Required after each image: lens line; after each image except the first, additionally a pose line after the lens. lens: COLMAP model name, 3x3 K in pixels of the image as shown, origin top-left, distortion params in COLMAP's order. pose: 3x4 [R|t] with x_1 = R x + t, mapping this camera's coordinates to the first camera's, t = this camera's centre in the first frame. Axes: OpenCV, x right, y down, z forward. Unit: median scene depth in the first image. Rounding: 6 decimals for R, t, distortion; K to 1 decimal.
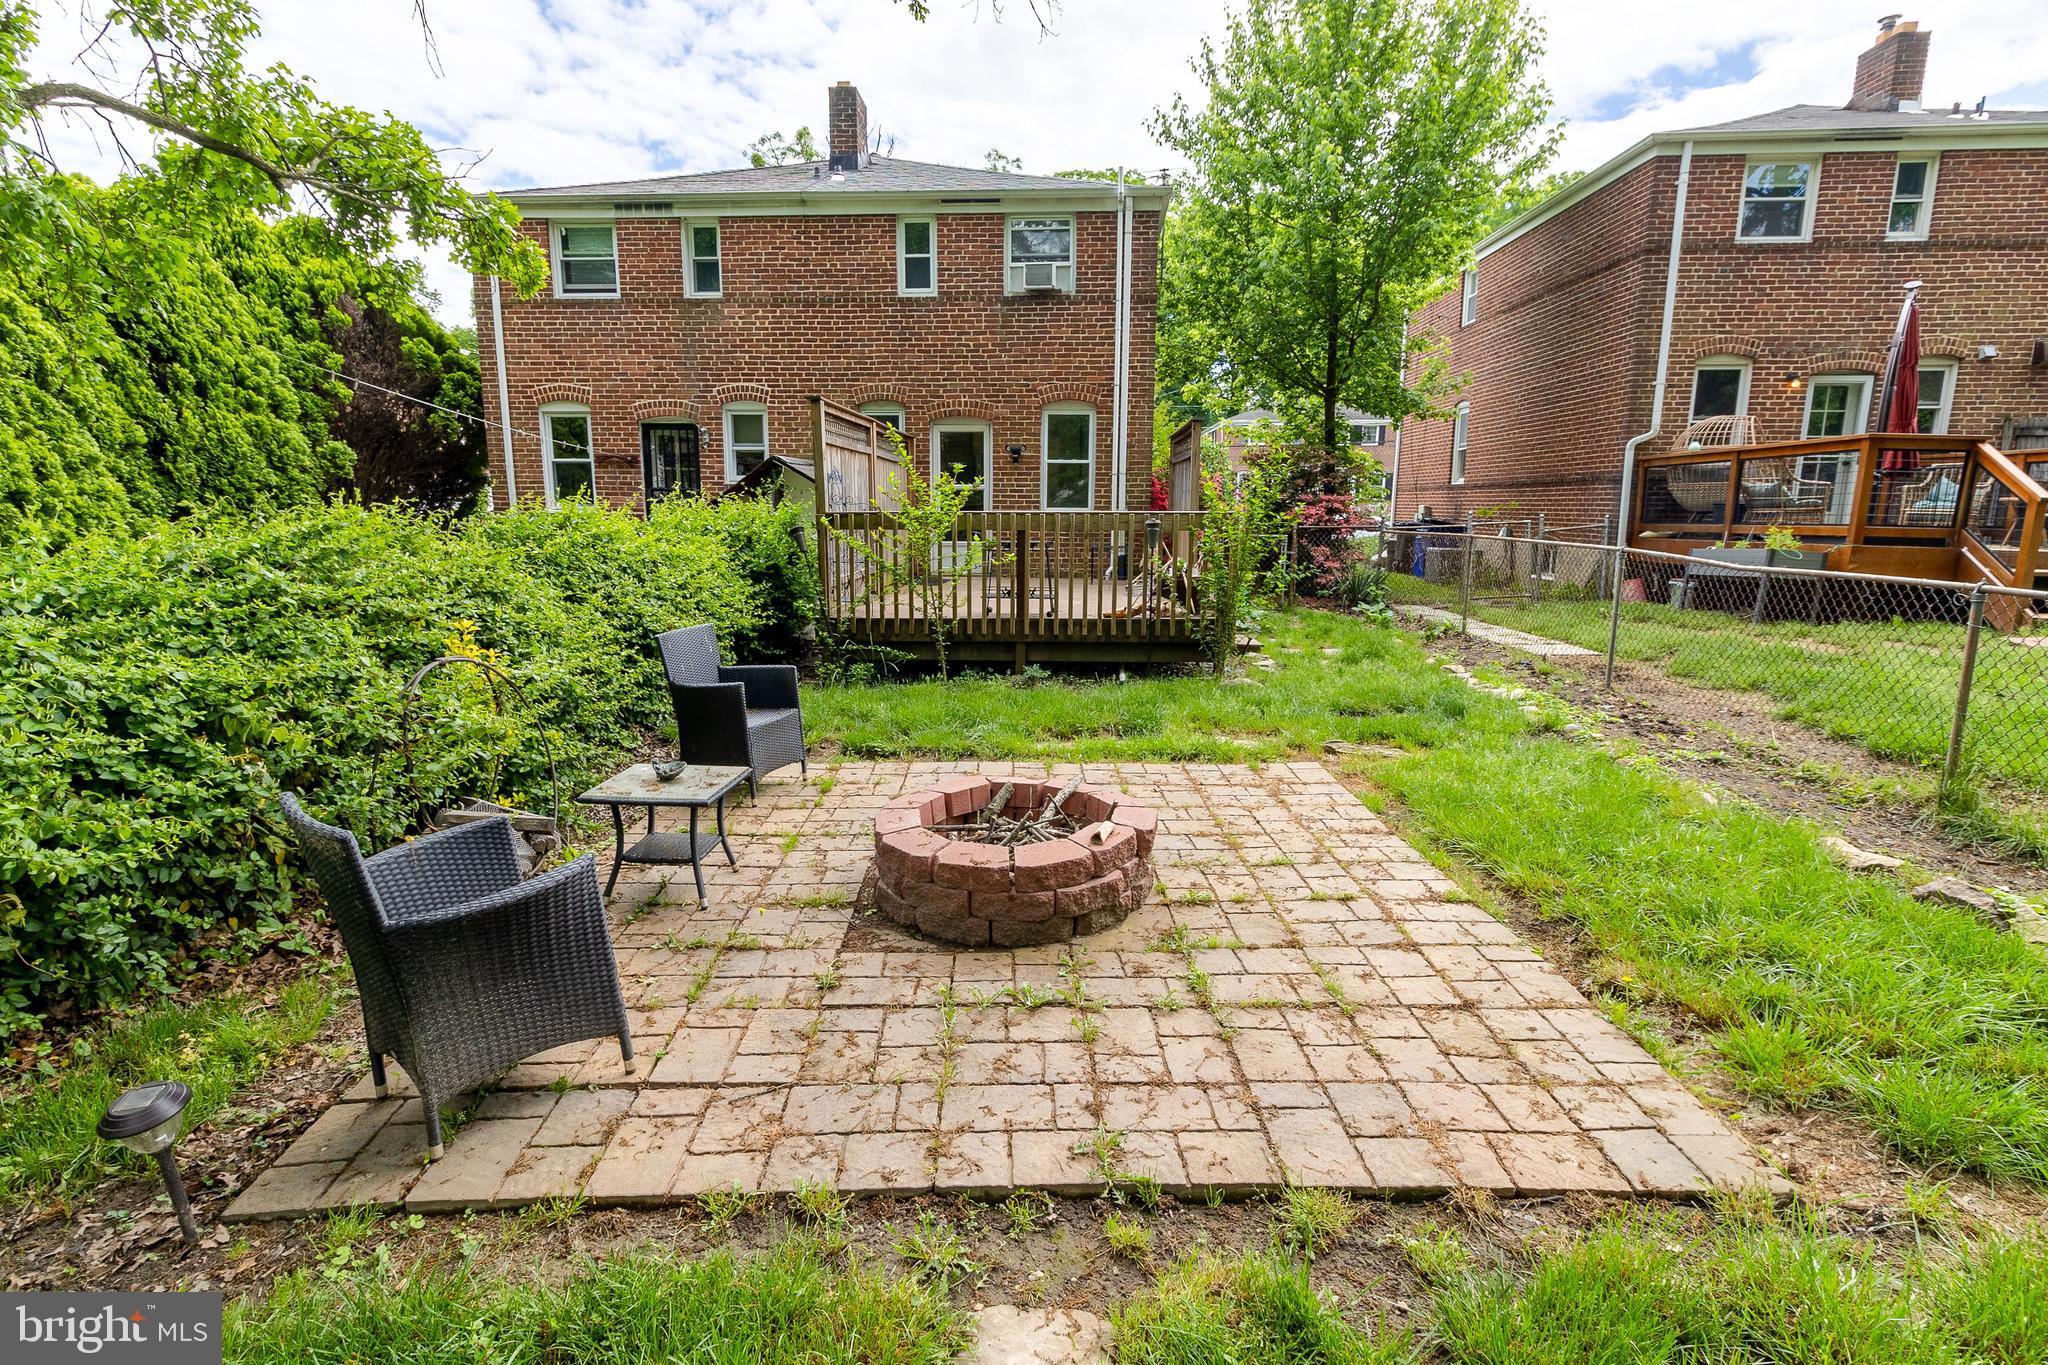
lens RADIAL K [[972.7, 0, 1011.3], [0, 972.7, 672.3], [0, 0, 1]] dist [0.002060, 0.001205]
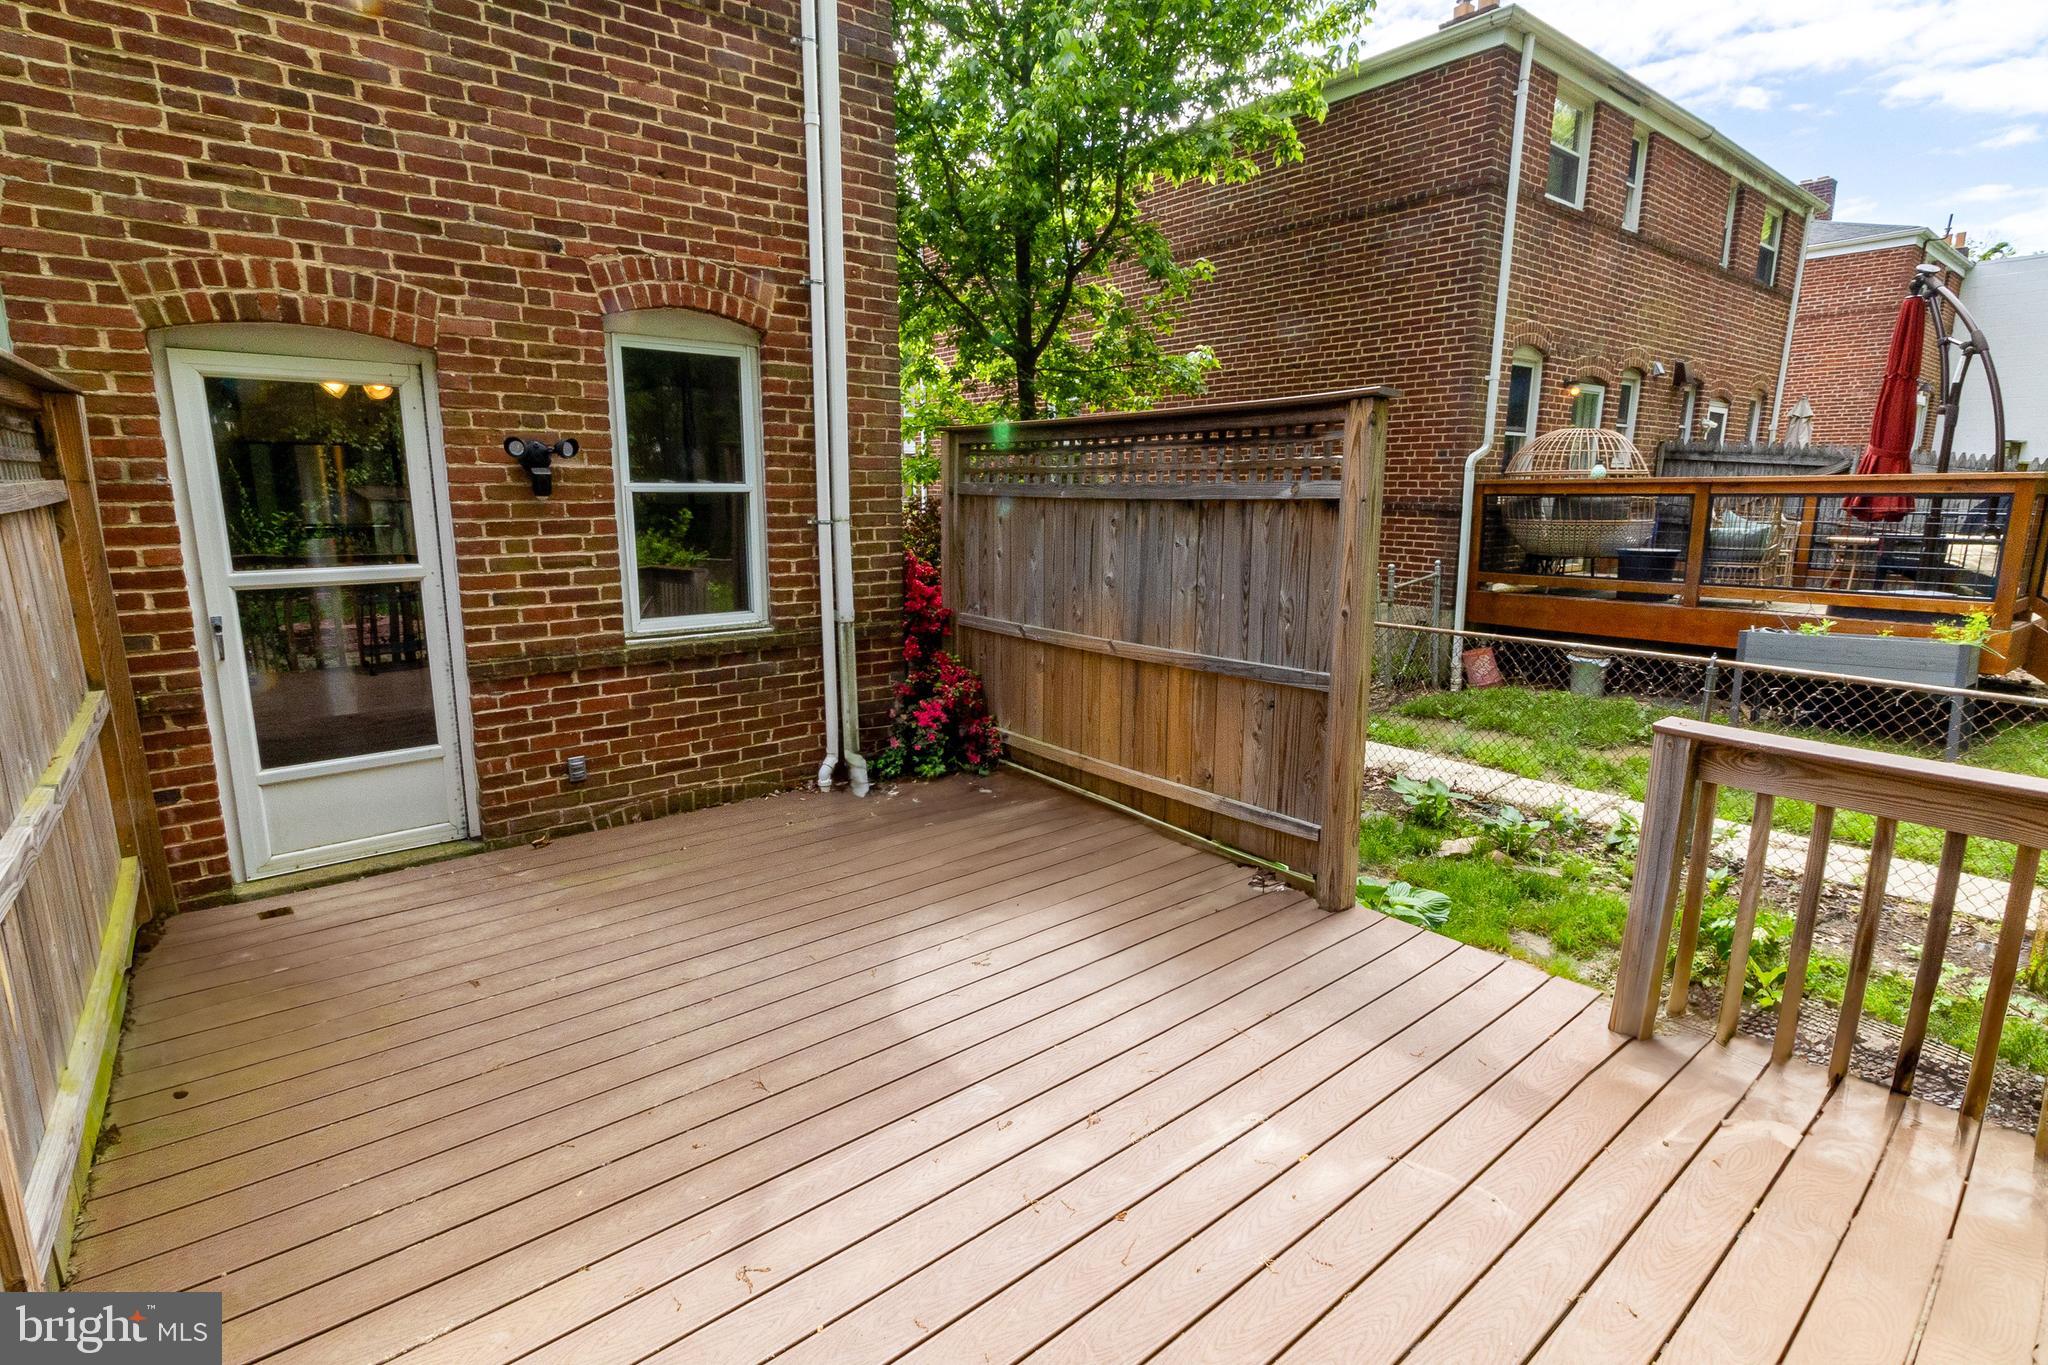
lens RADIAL K [[962.5, 0, 1020.0], [0, 962.5, 675.0], [0, 0, 1]] dist [0.003941, 0.000865]
pose [[0.747134, -0.132083, 0.651417, -0.102197], [0.114225, 0.990991, 0.069926, -0.184312], [-0.654785, 0.022164, 0.755490, 0.758839]]
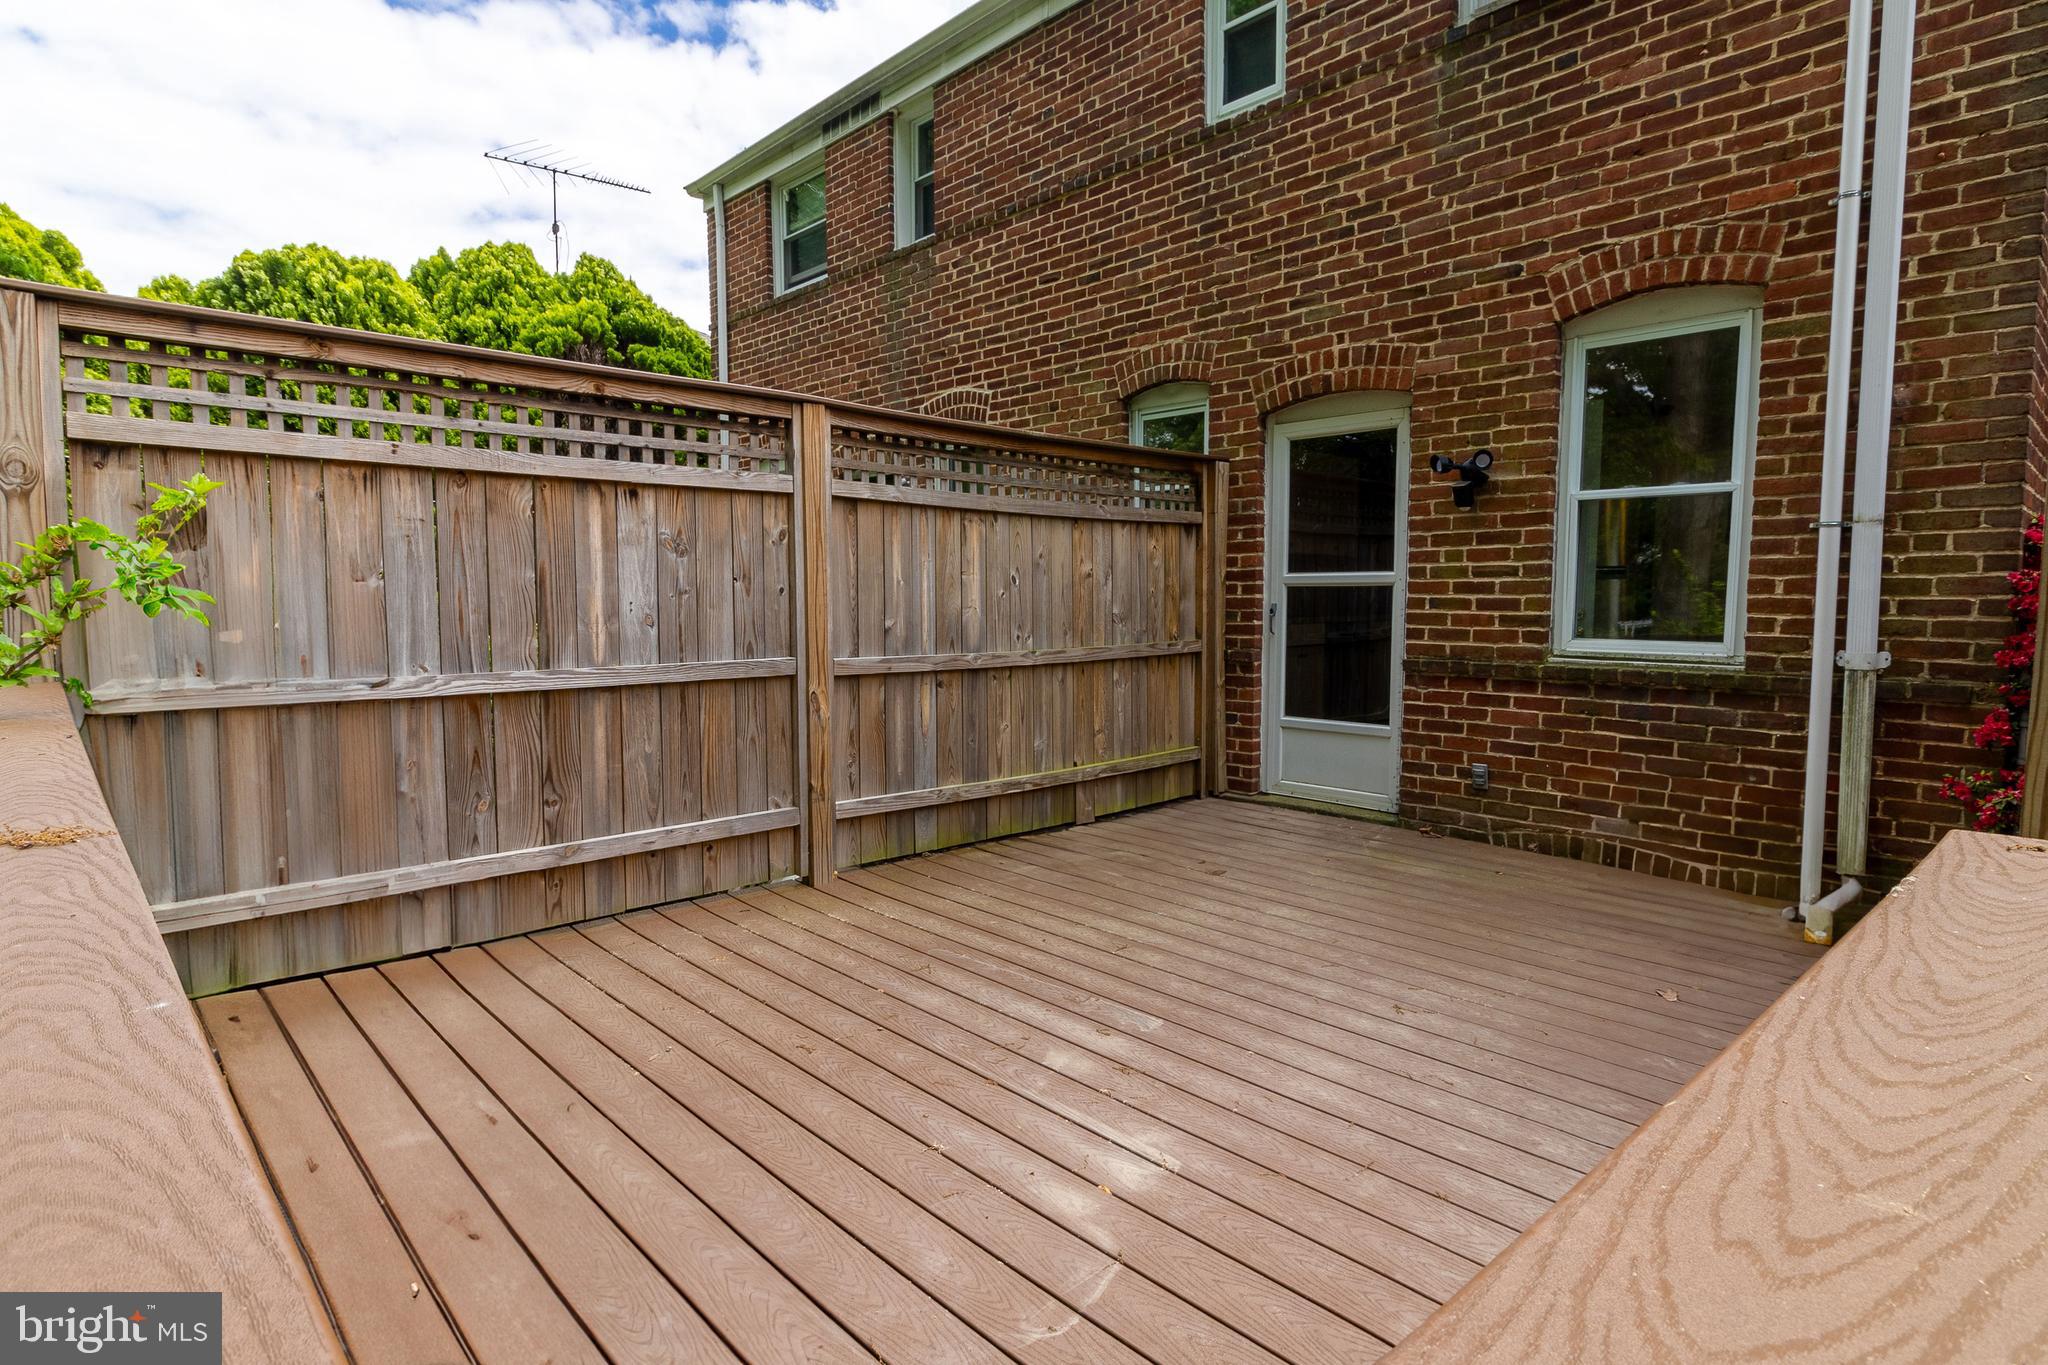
lens RADIAL K [[1058.1, 0, 1024.0], [0, 1058.1, 682.5], [0, 0, 1]] dist [-0.002427, -0.000093]
pose [[0.722360, 0.051117, -0.689625, 0.169648], [-0.114116, 0.992403, -0.045973, -0.137572], [0.682036, 0.111907, 0.722706, 0.728028]]
